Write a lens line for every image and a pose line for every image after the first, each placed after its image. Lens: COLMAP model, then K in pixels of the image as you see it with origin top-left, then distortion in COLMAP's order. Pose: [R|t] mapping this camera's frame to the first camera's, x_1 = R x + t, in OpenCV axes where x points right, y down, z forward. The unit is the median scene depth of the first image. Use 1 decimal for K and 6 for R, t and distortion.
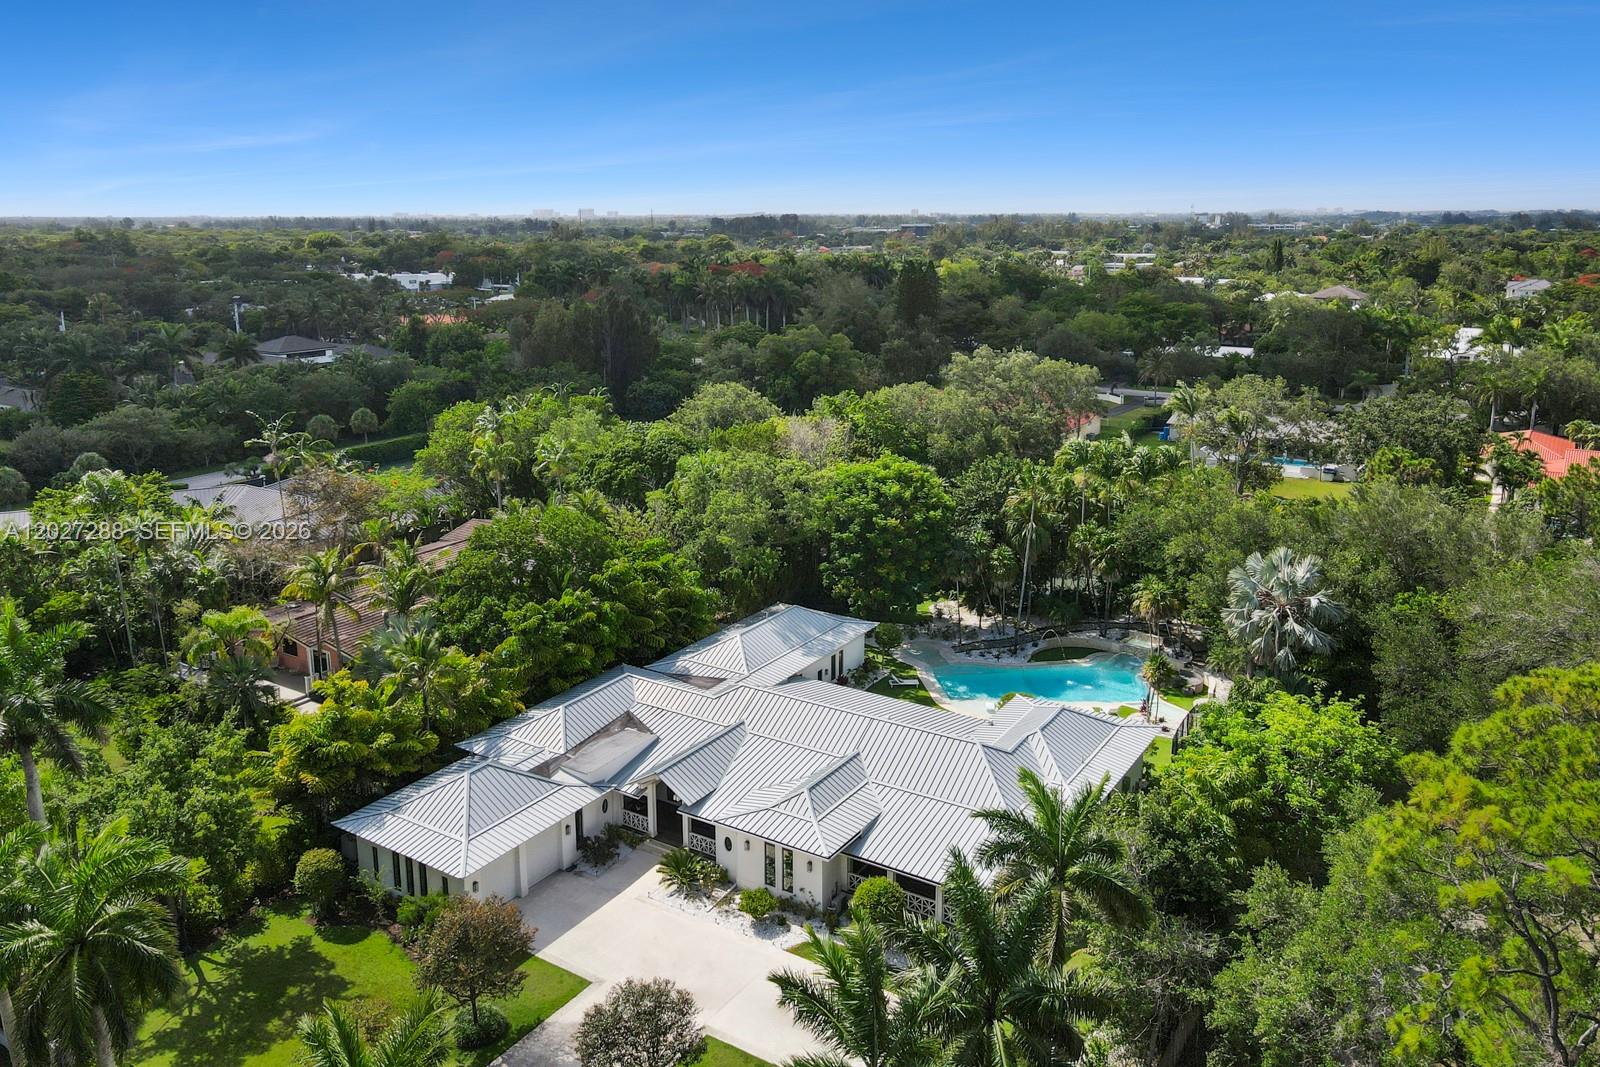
lens RADIAL K [[1164.4, 0, 800.0], [0, 1164.4, 533.5], [0, 0, 1]] dist [-0.017237, 0.059124]
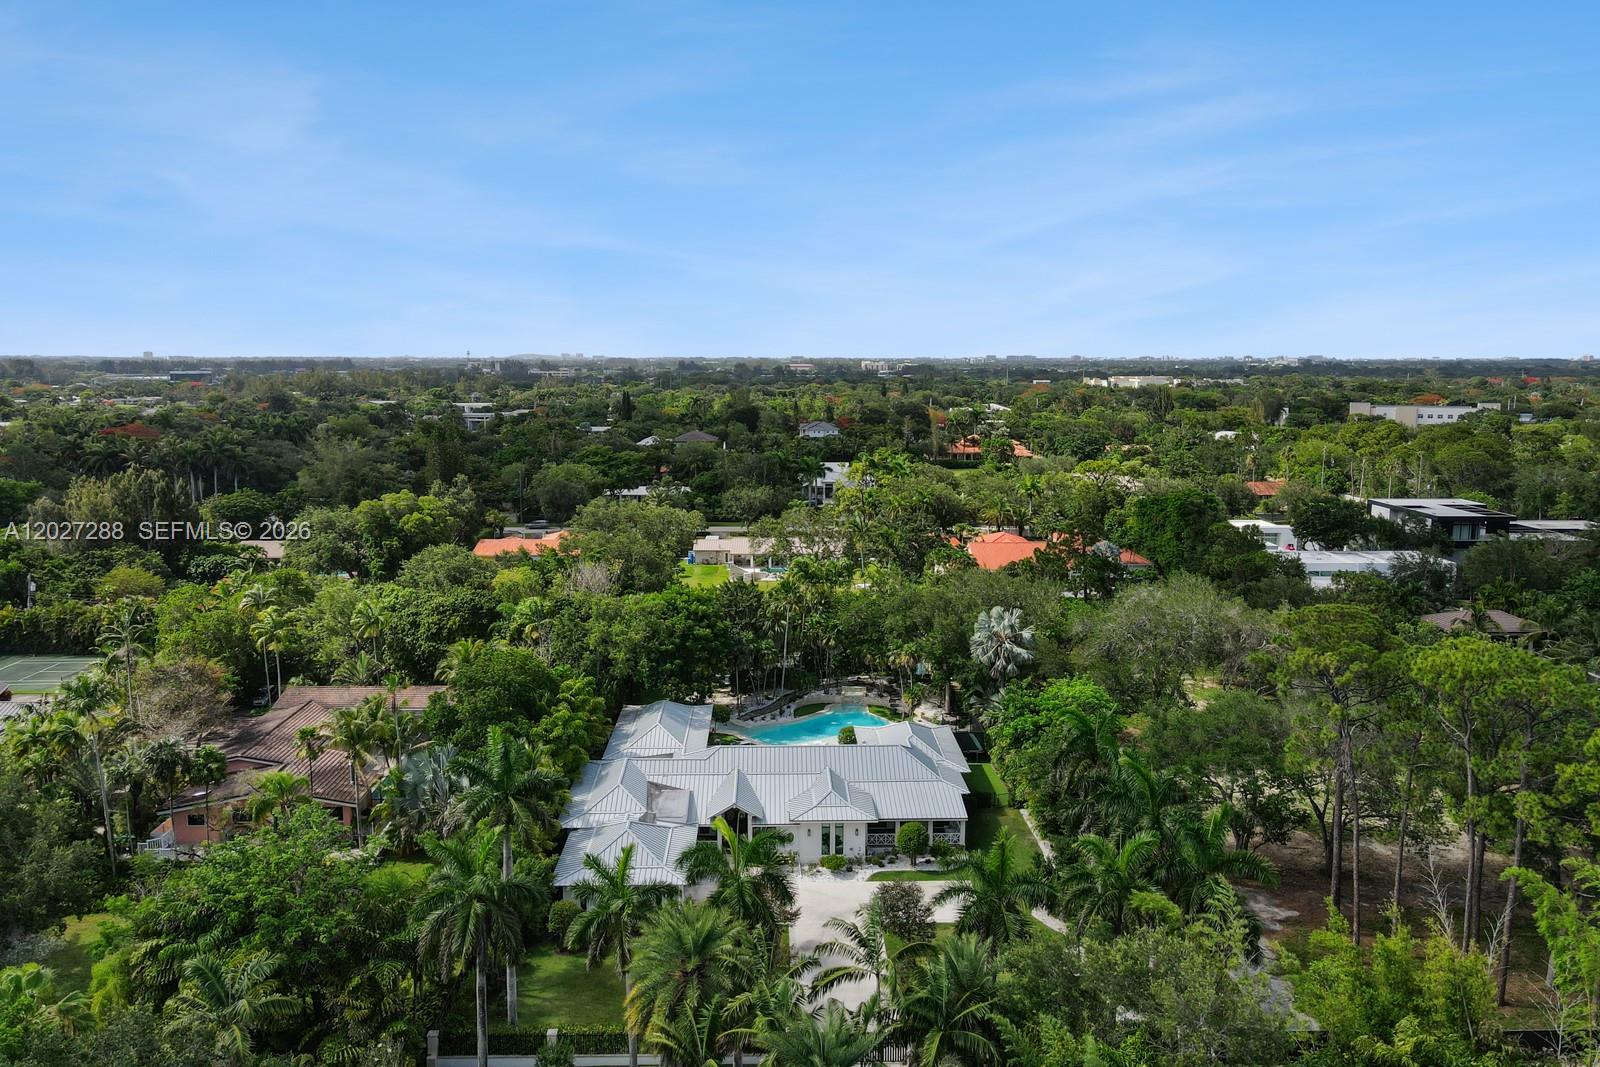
lens RADIAL K [[1164.4, 0, 800.0], [0, 1164.4, 533.5], [0, 0, 1]] dist [-0.017237, 0.059124]
pose [[0.823663, -0.076860, 0.561846, -0.828322], [0.138457, 0.988044, -0.067813, -0.021670], [-0.549917, 0.133646, 0.824457, -0.306937]]
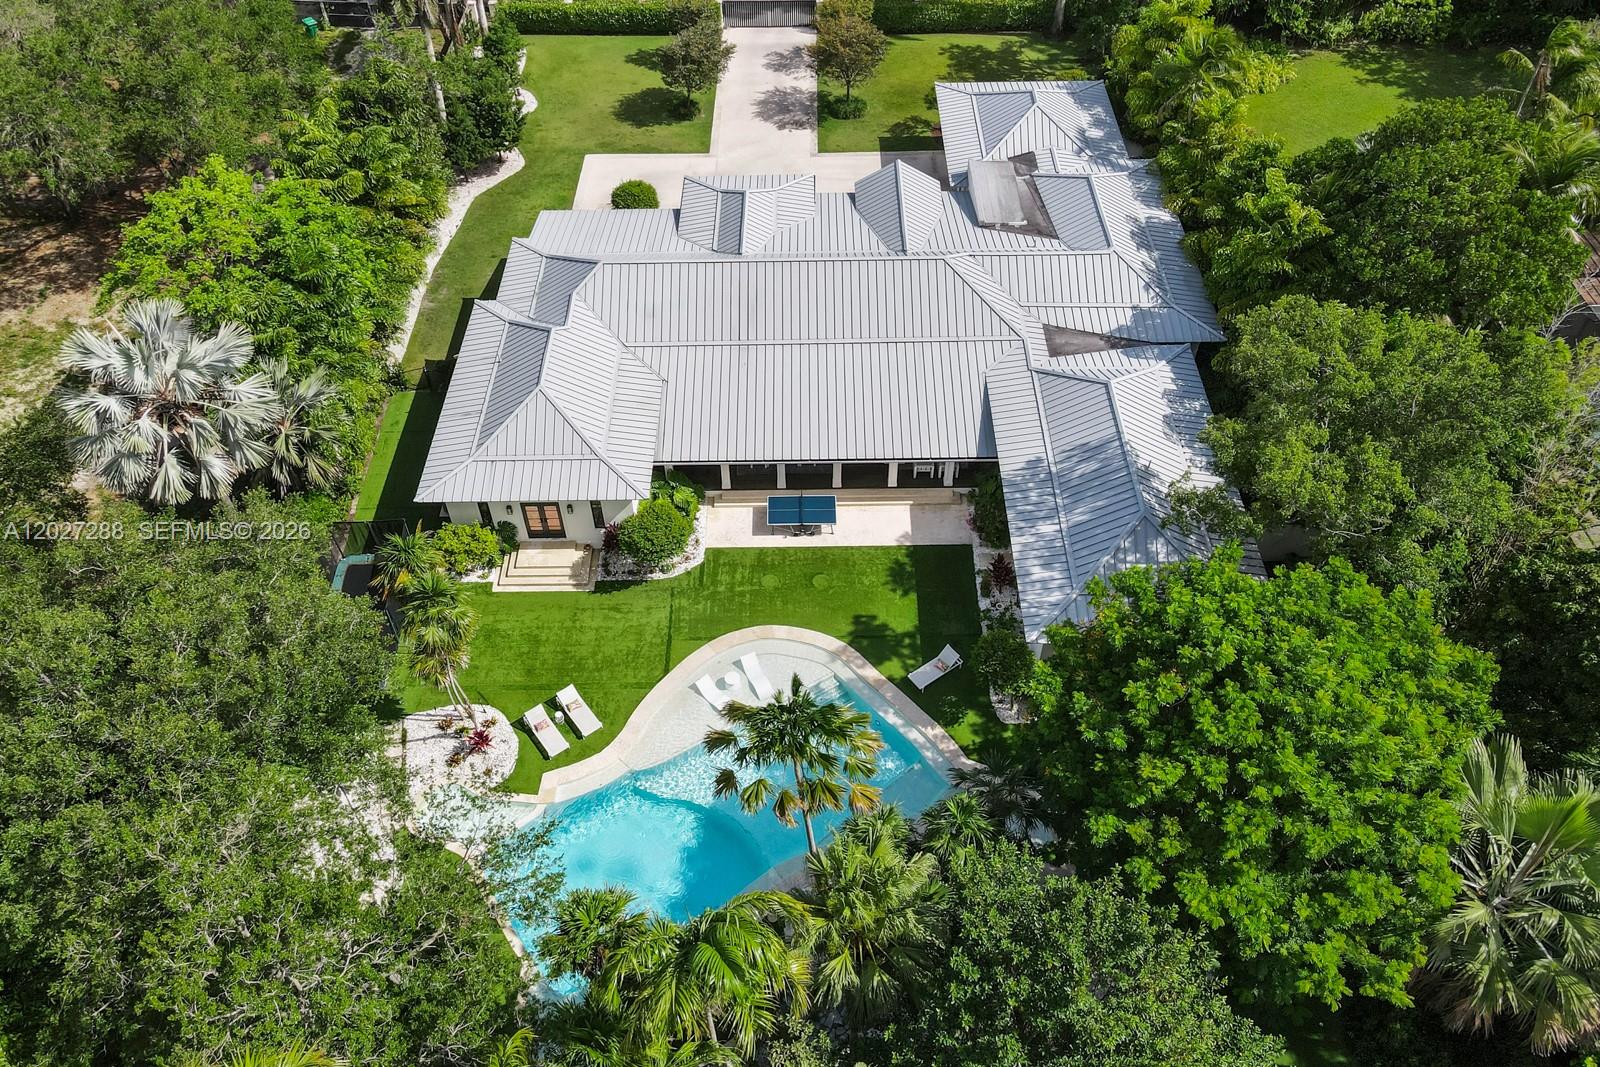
lens RADIAL K [[1203.7, 0, 800.0], [0, 1203.7, 533.5], [0, 0, 1]] dist [0.009908, 0.003530]
pose [[-0.839219, 0.418139, -0.347666, 0.407539], [-0.119118, 0.482455, 0.867783, -0.485829], [0.530587, 0.769673, -0.355077, 1.488091]]
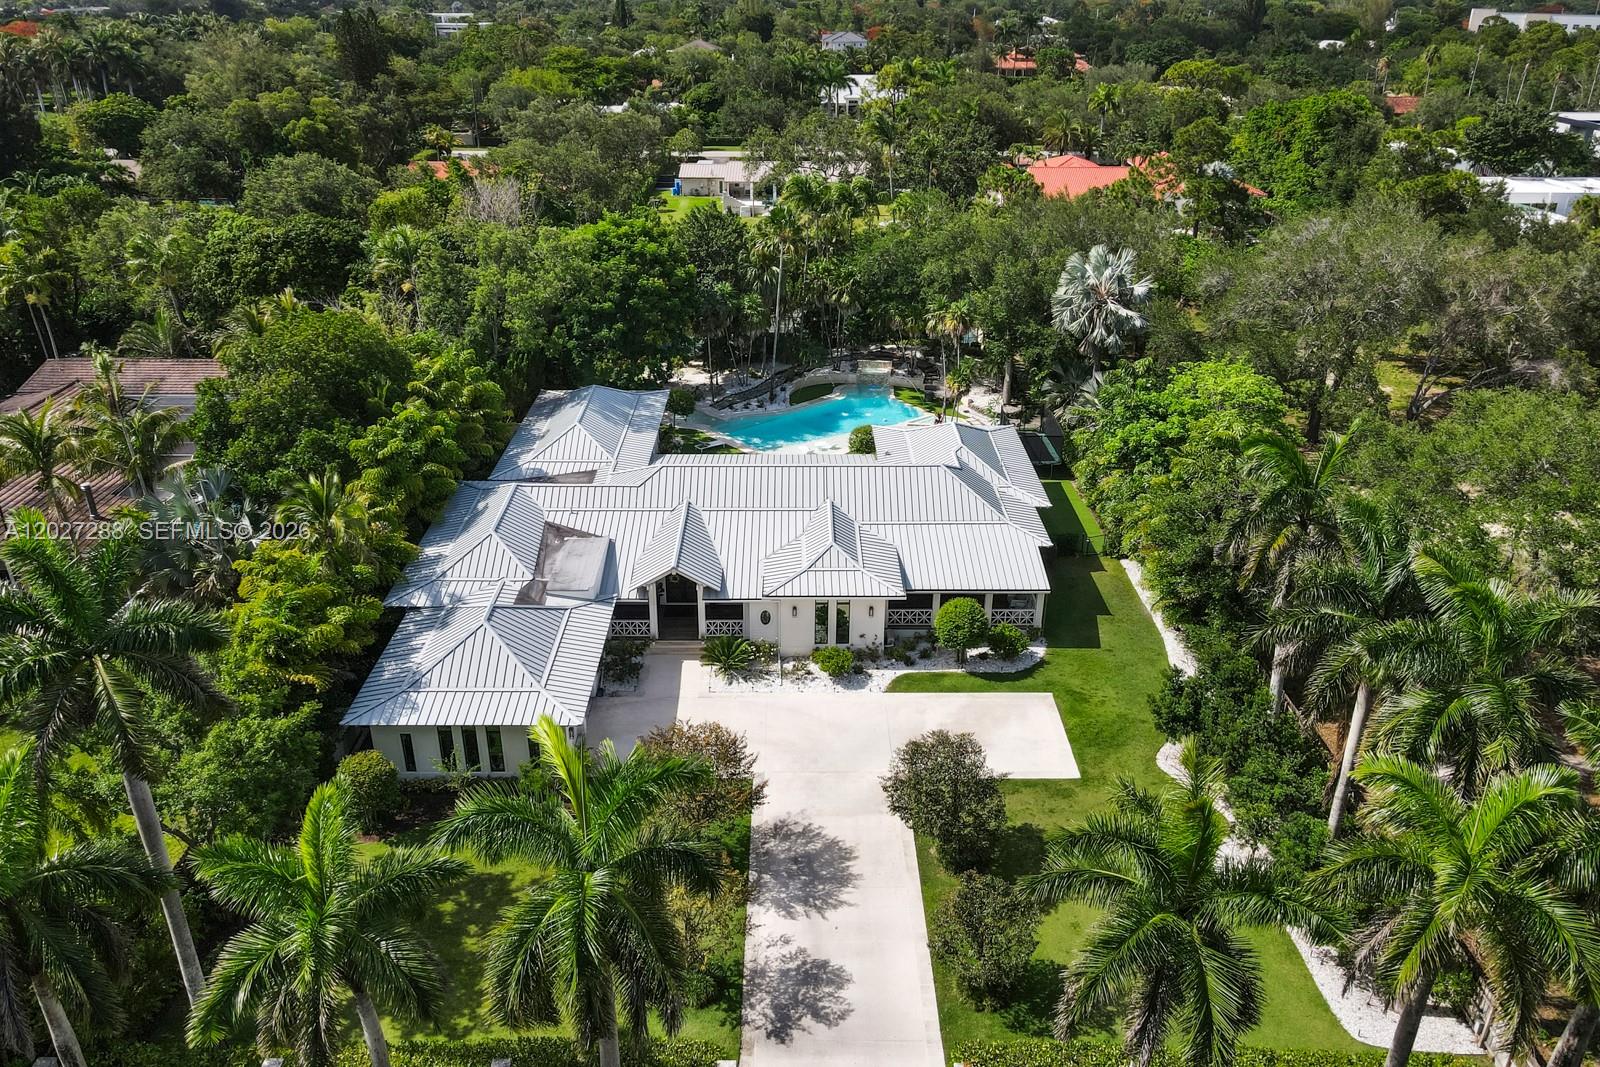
lens RADIAL K [[1164.4, 0, 800.0], [0, 1164.4, 533.5], [0, 0, 1]] dist [-0.017237, 0.059124]
pose [[0.836102, -0.230014, 0.498023, -0.470025], [0.133247, 0.965815, 0.222365, -0.010098], [-0.532145, -0.119560, 0.838169, 0.173784]]
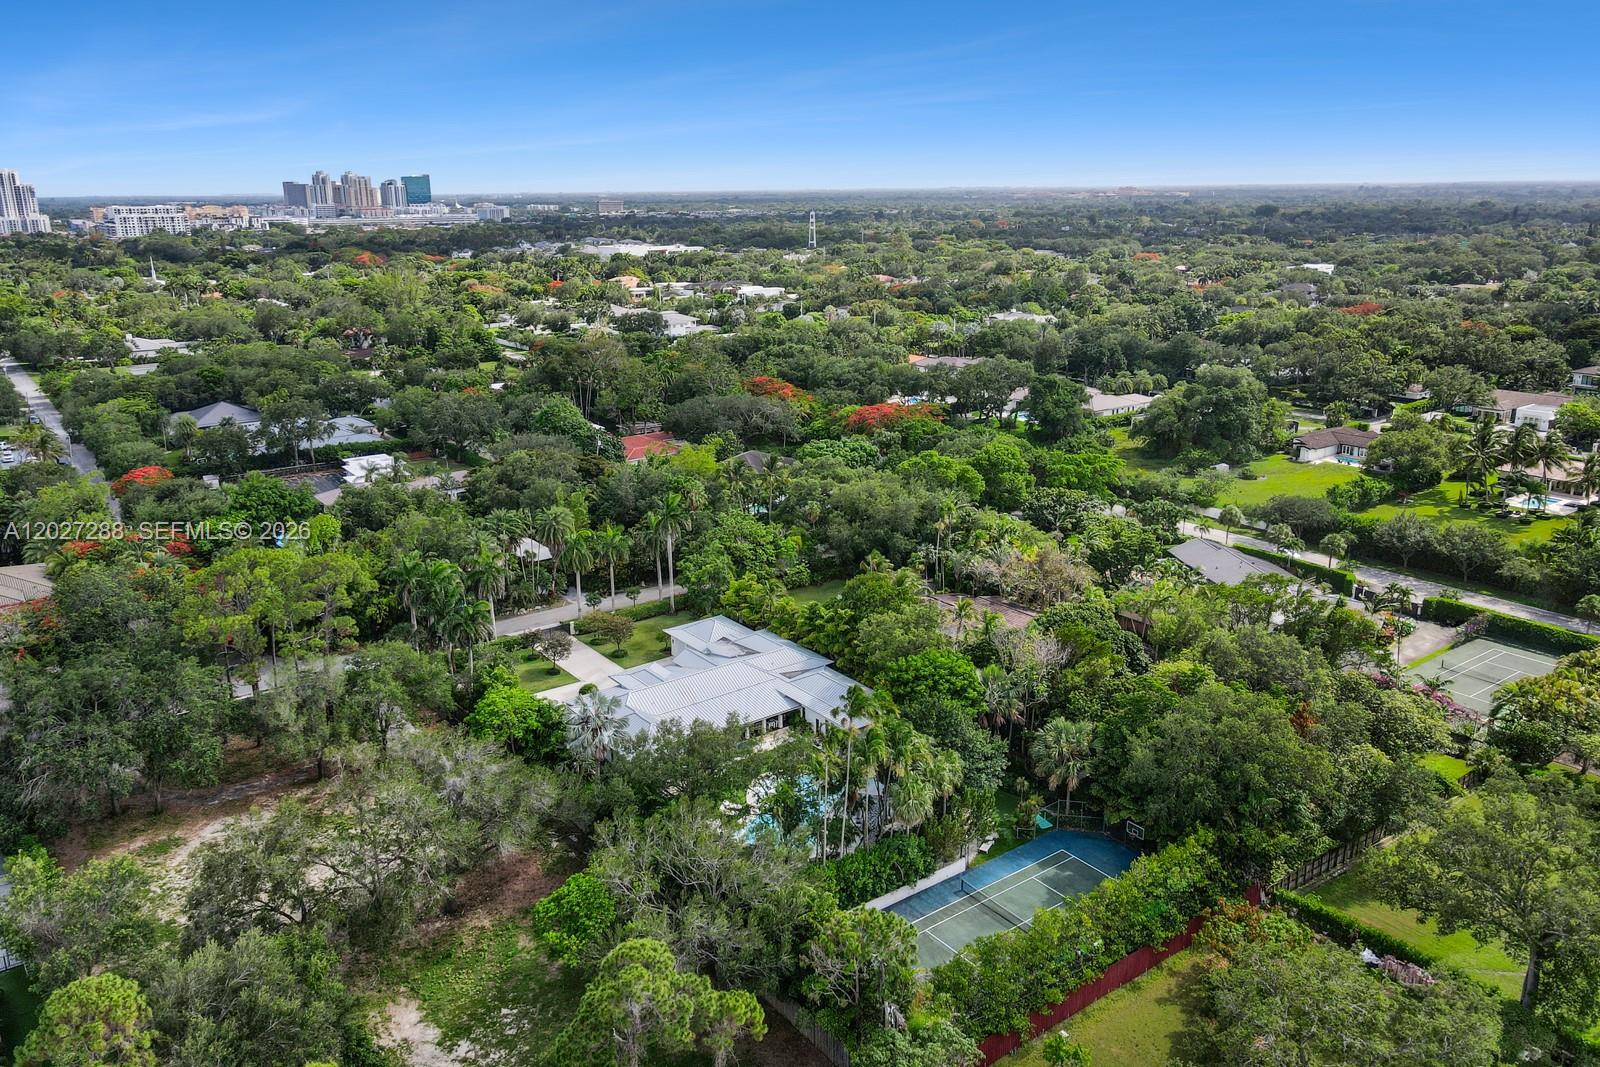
lens RADIAL K [[1203.7, 0, 800.0], [0, 1203.7, 533.5], [0, 0, 1]] dist [0.009908, 0.003530]
pose [[-0.344495, 0.278904, -0.896402, 1.912578], [-0.226882, 0.901811, 0.367779, -0.955296], [0.910960, 0.330075, -0.247391, 1.691607]]
